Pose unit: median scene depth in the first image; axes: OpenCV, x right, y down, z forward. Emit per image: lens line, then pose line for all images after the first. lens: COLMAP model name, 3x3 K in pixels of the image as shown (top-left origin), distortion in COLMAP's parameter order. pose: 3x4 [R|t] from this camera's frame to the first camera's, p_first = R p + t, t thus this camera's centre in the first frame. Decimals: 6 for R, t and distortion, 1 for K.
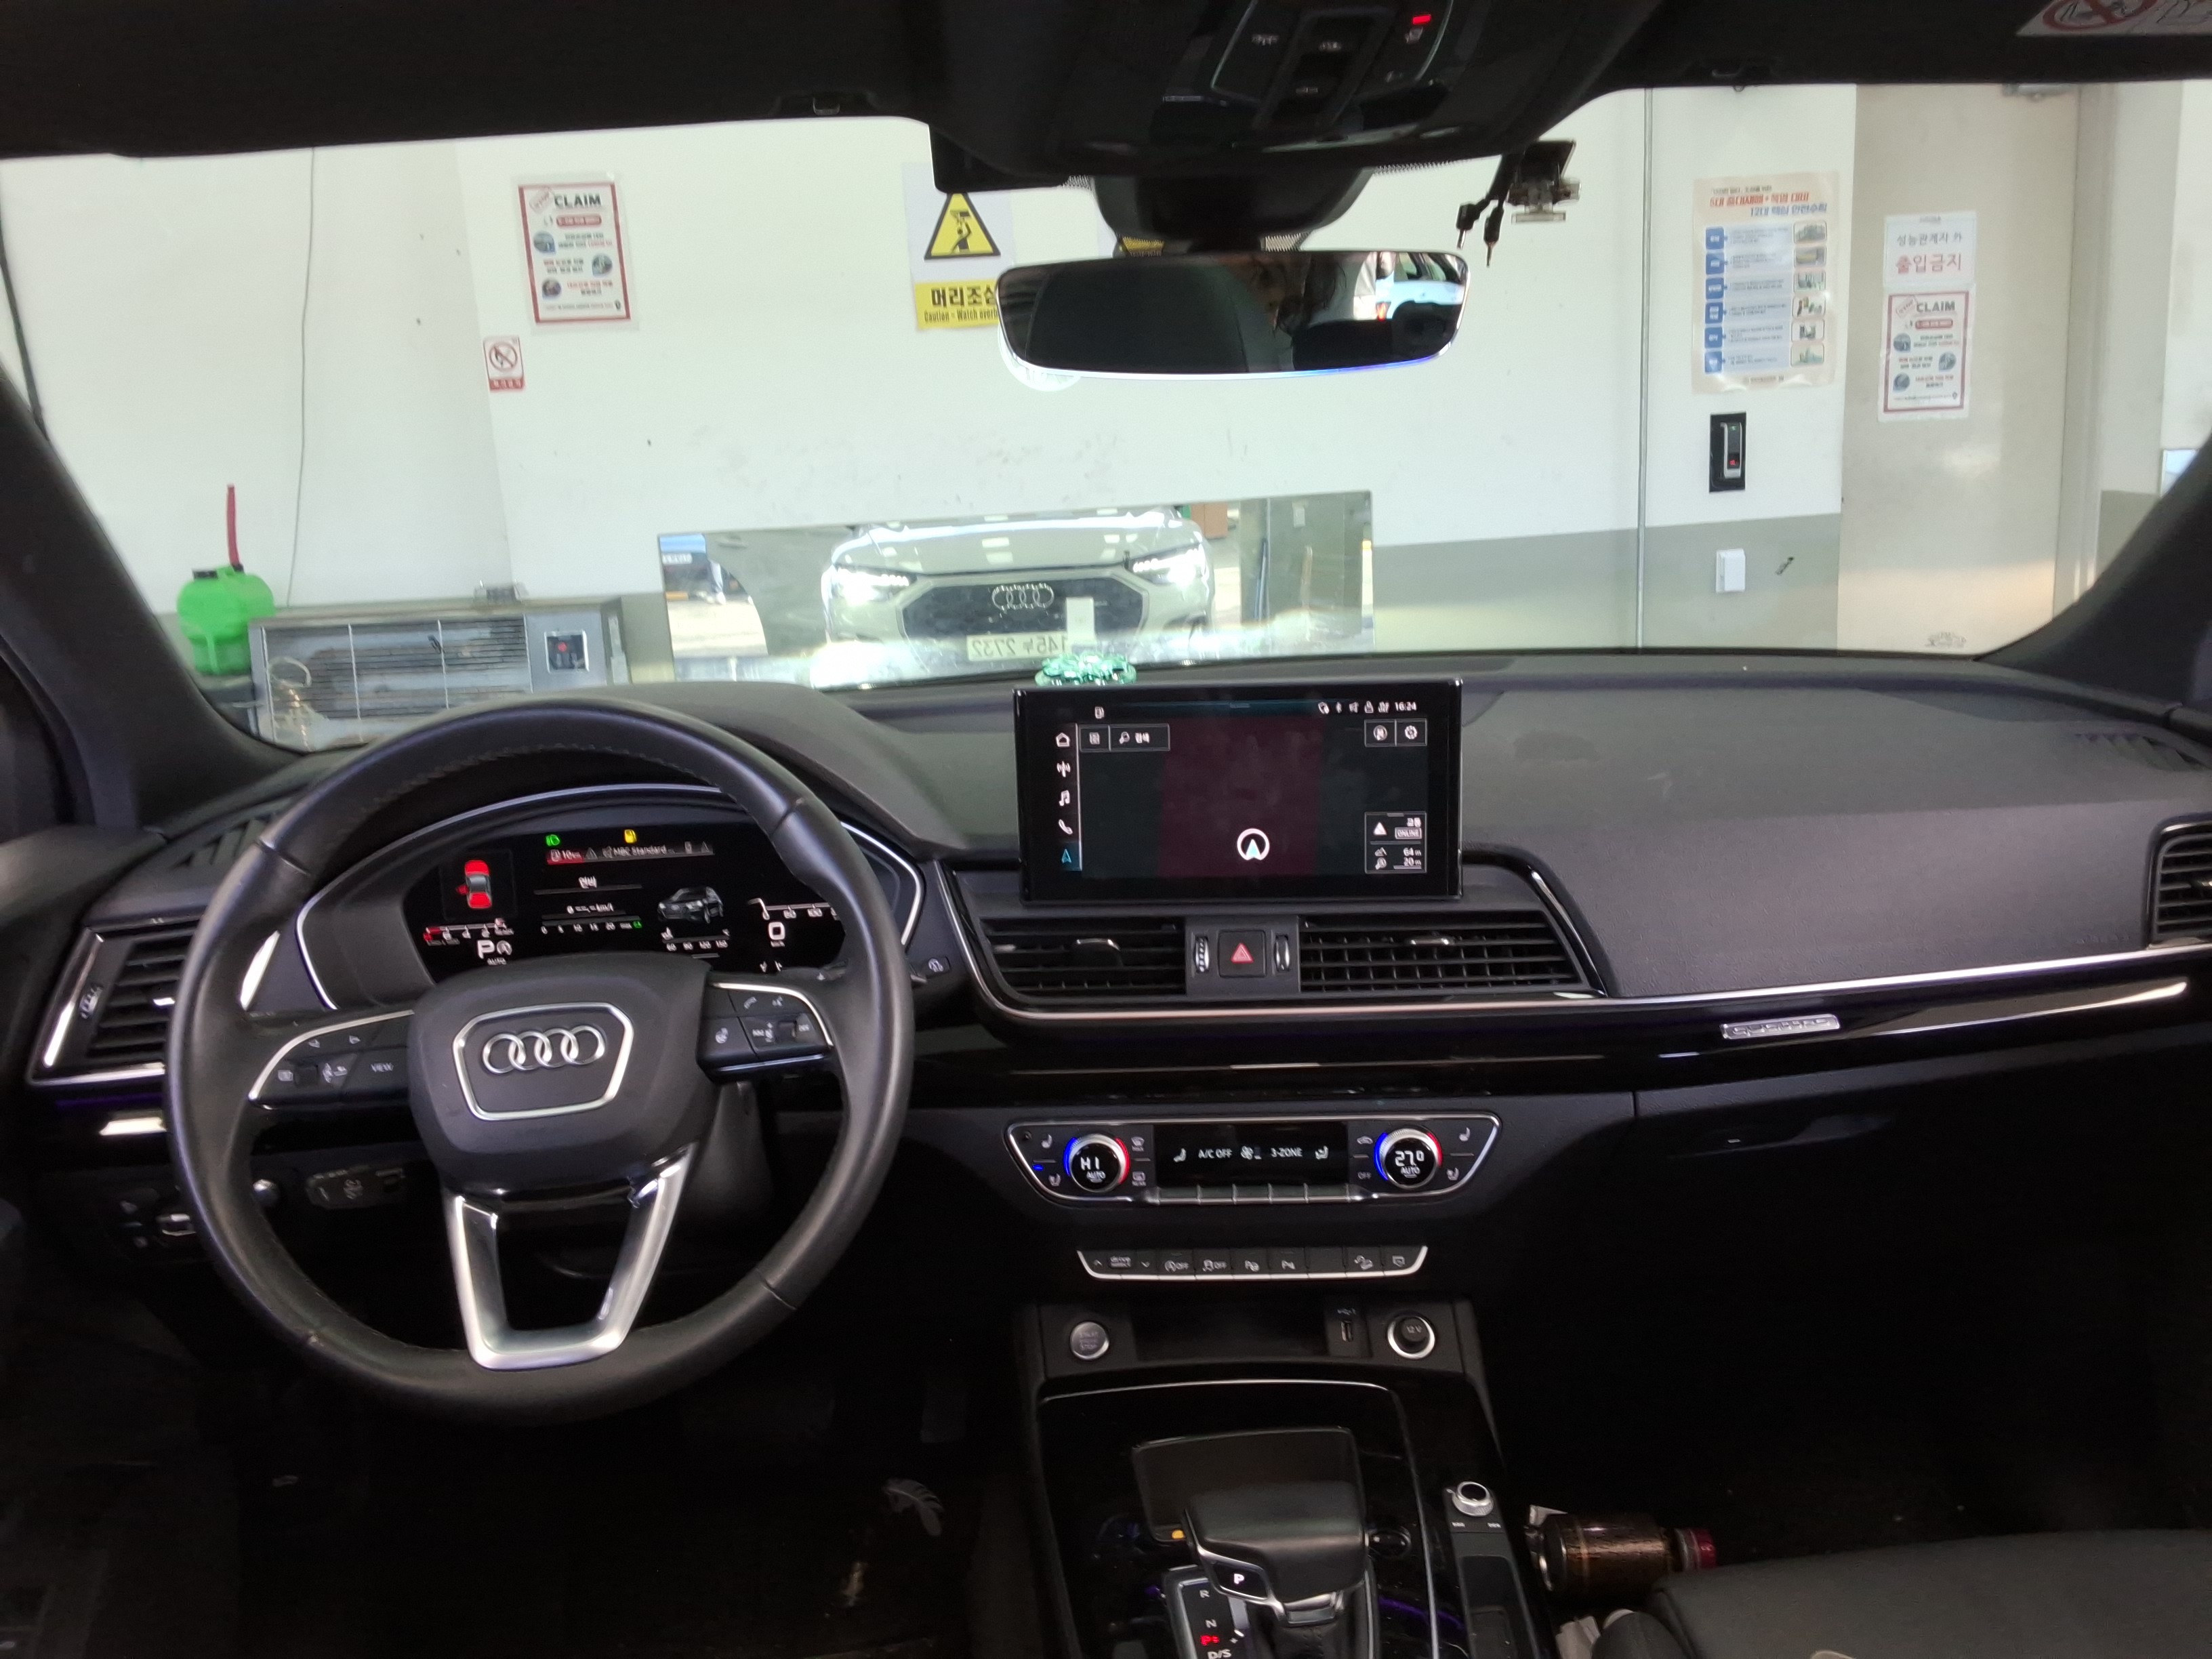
lens RADIAL K [[1785.0, 0, 1106.0], [0, 1785.0, 829.5], [0, 0, 1]] dist [0.159033, -0.296300]
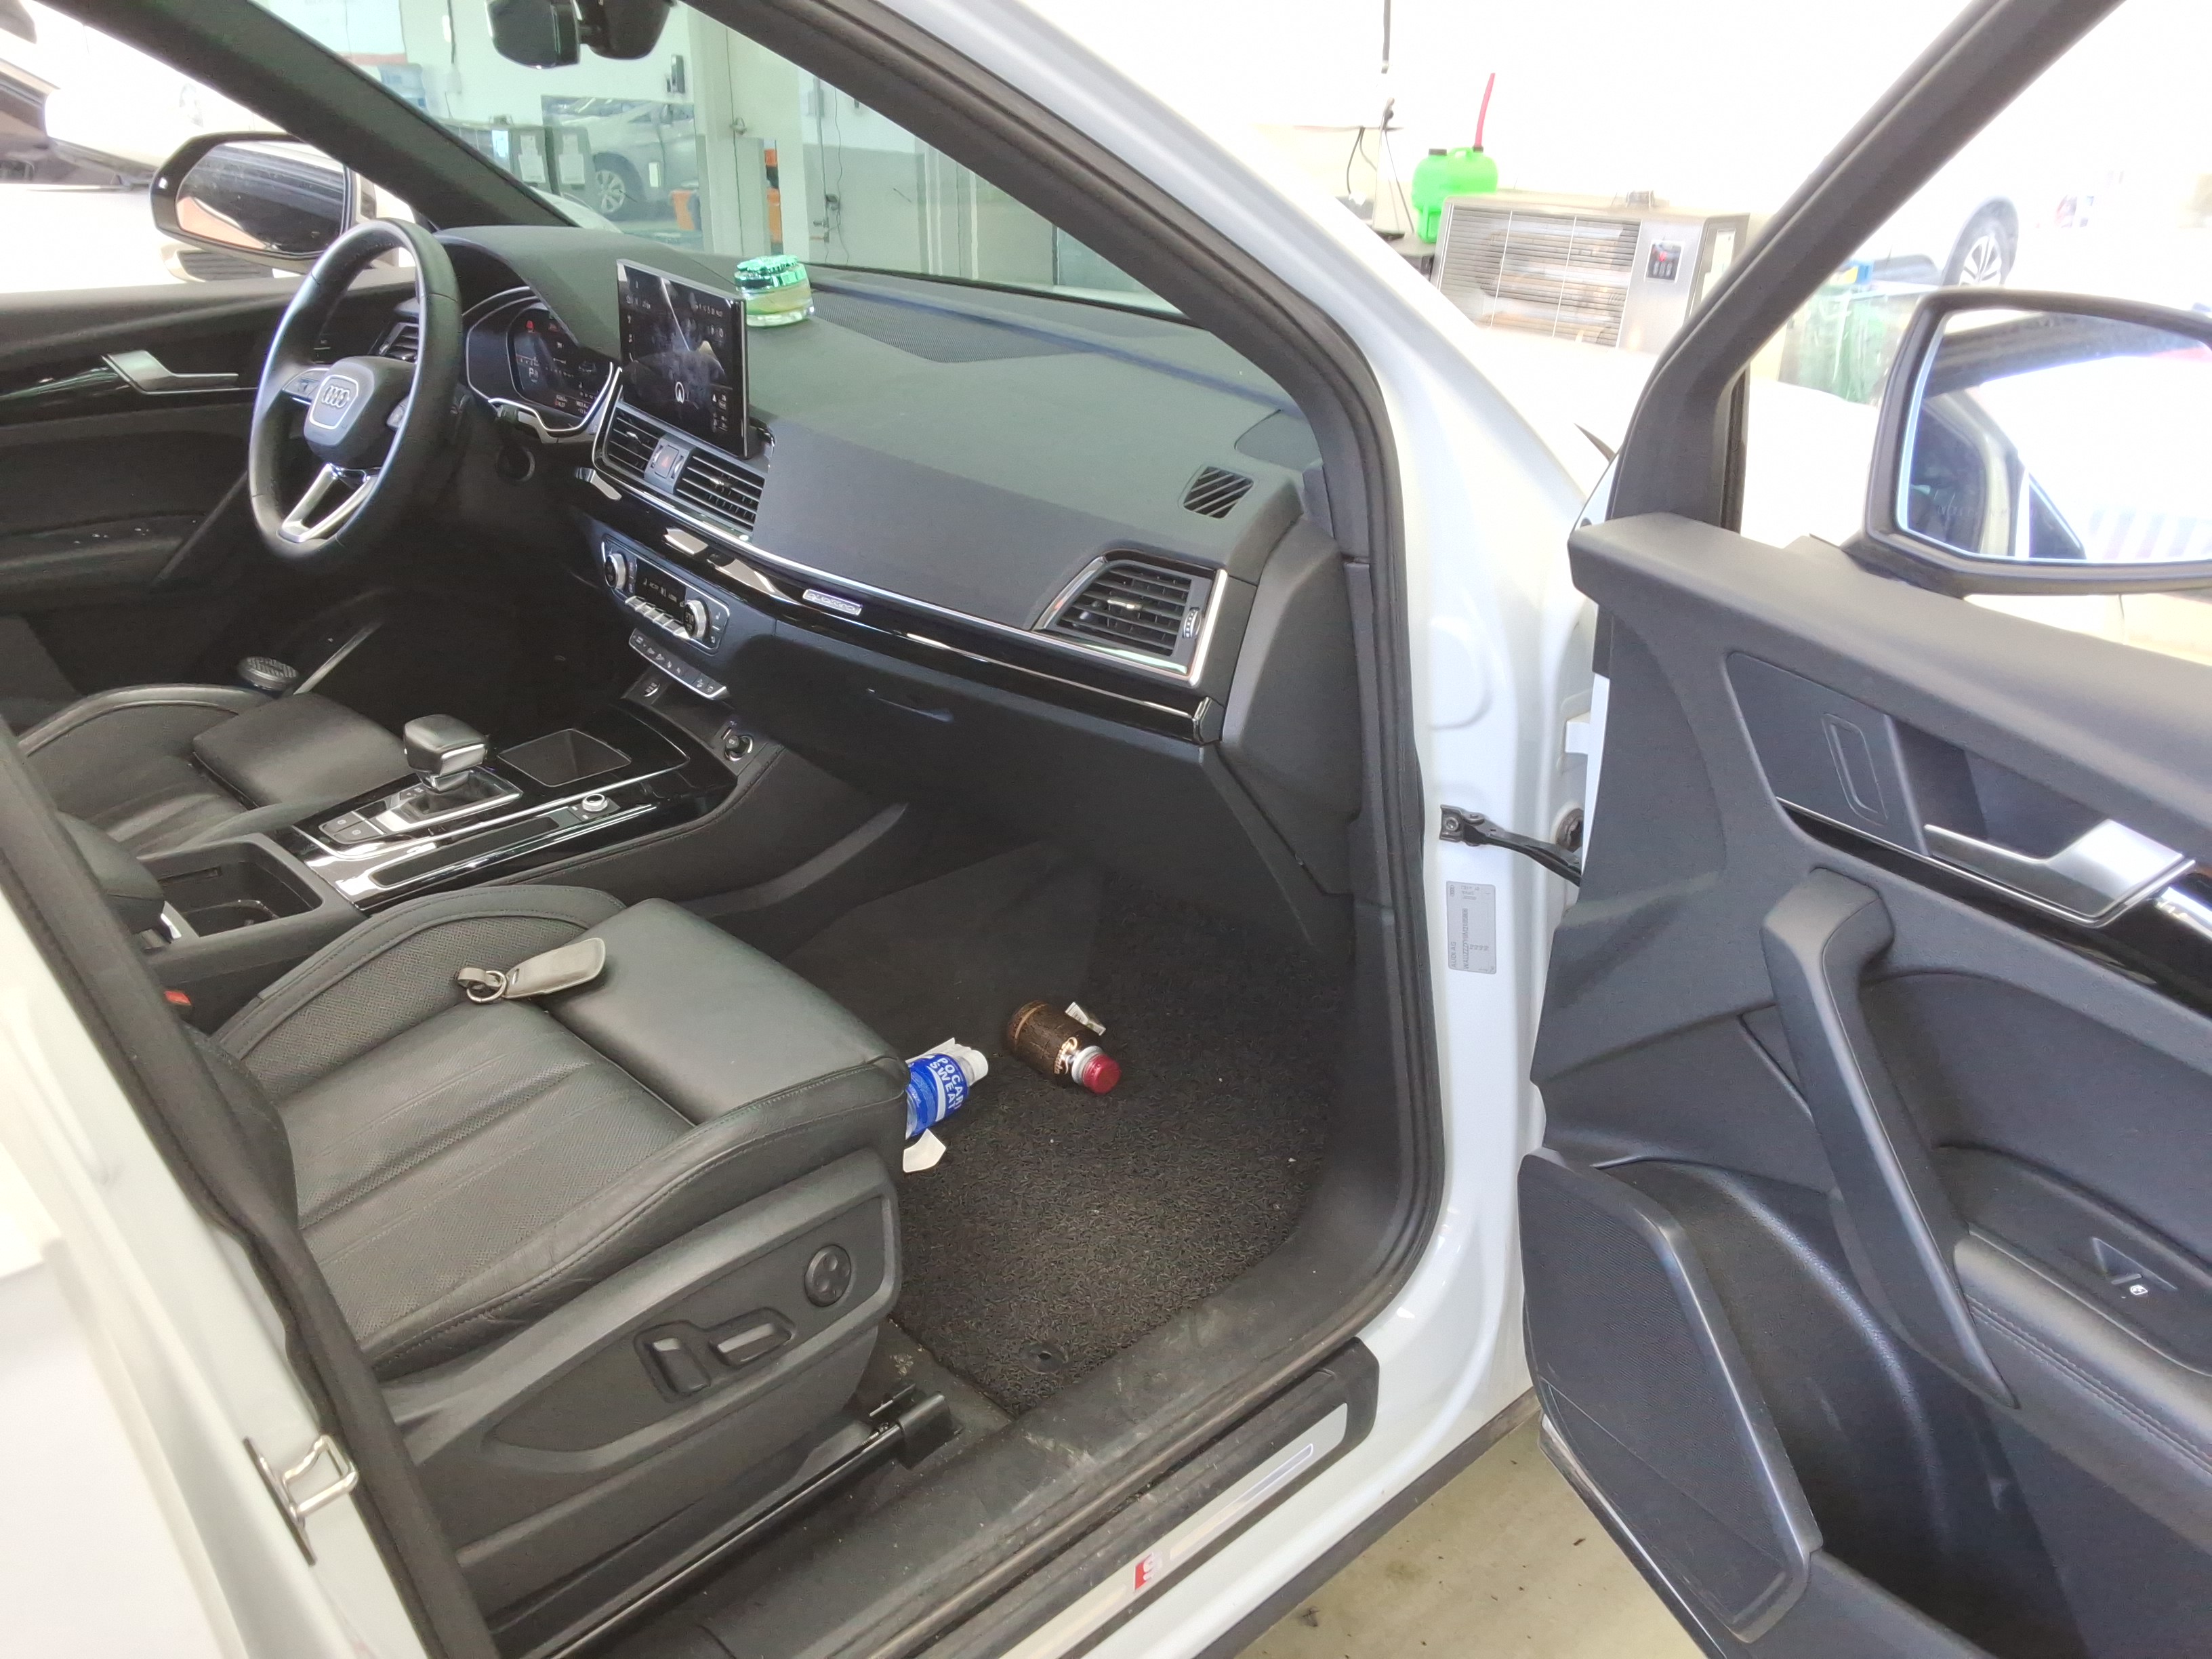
lens RADIAL K [[1785.0, 0, 1106.0], [0, 1785.0, 829.5], [0, 0, 1]] dist [0.159033, -0.296300]
pose [[0.612869, 0.364532, -0.701076, 0.355191], [-0.207618, 0.930345, 0.302246, -0.043510], [0.762421, -0.039681, 0.645863, 0.063416]]
